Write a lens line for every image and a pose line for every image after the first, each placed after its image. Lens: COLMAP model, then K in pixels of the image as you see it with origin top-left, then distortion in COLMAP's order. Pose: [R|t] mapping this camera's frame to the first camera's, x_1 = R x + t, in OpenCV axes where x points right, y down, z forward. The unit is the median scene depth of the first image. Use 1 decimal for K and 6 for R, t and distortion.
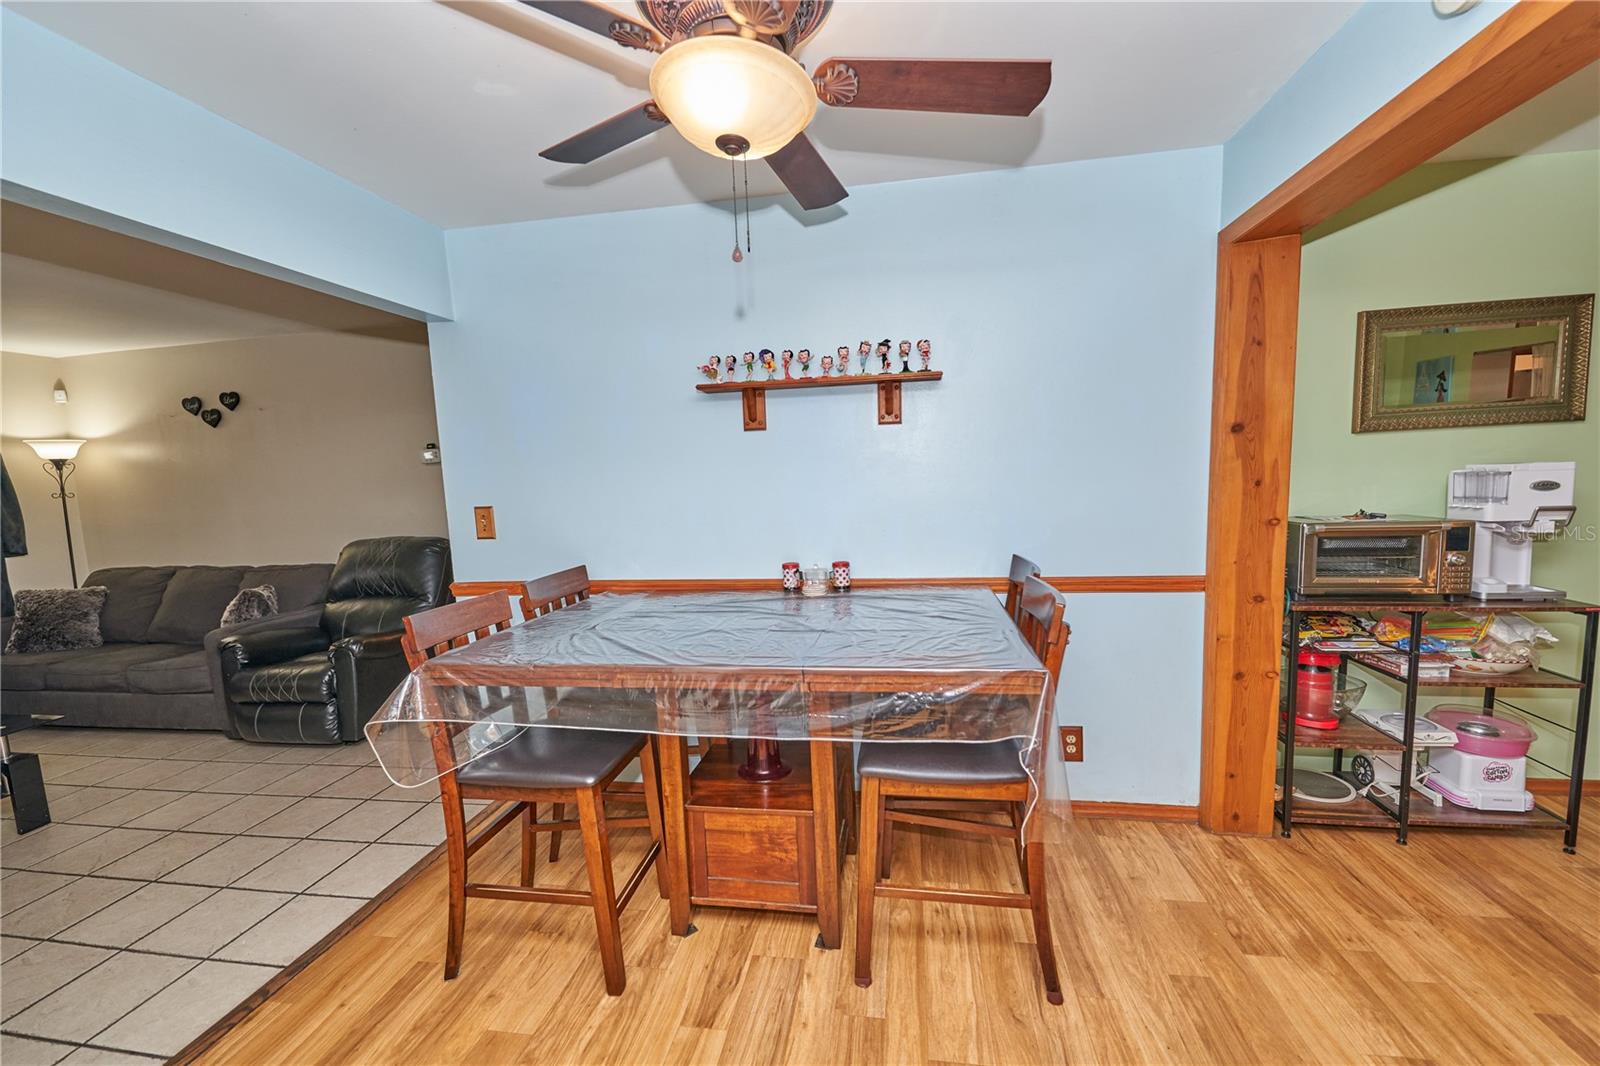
lens RADIAL K [[643.4, 0, 806.3], [0, 643.4, 544.2], [0, 0, 1]] dist [0.013272, -0.008962]
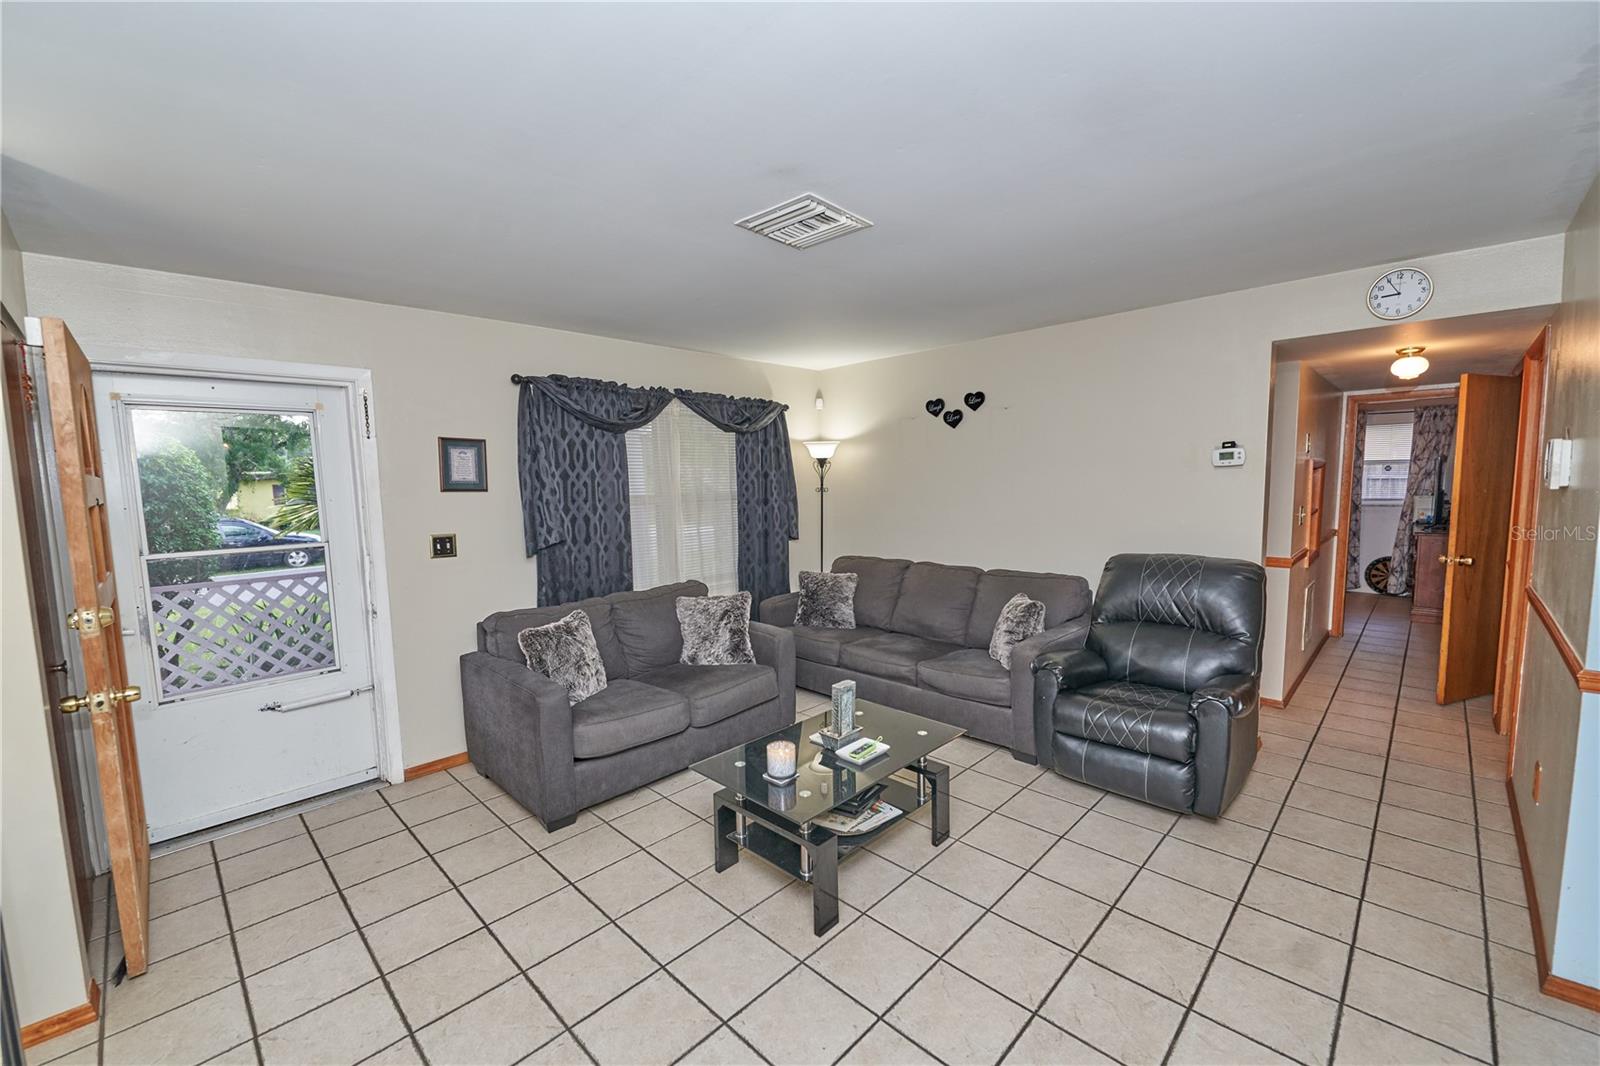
lens RADIAL K [[643.4, 0, 806.3], [0, 643.4, 544.2], [0, 0, 1]] dist [0.013272, -0.008962]
pose [[0.817374, 0.080833, -0.570408, -1.001301], [-0.073899, 0.996639, 0.035341, -0.033825], [0.571348, 0.013265, 0.820601, 0.079016]]
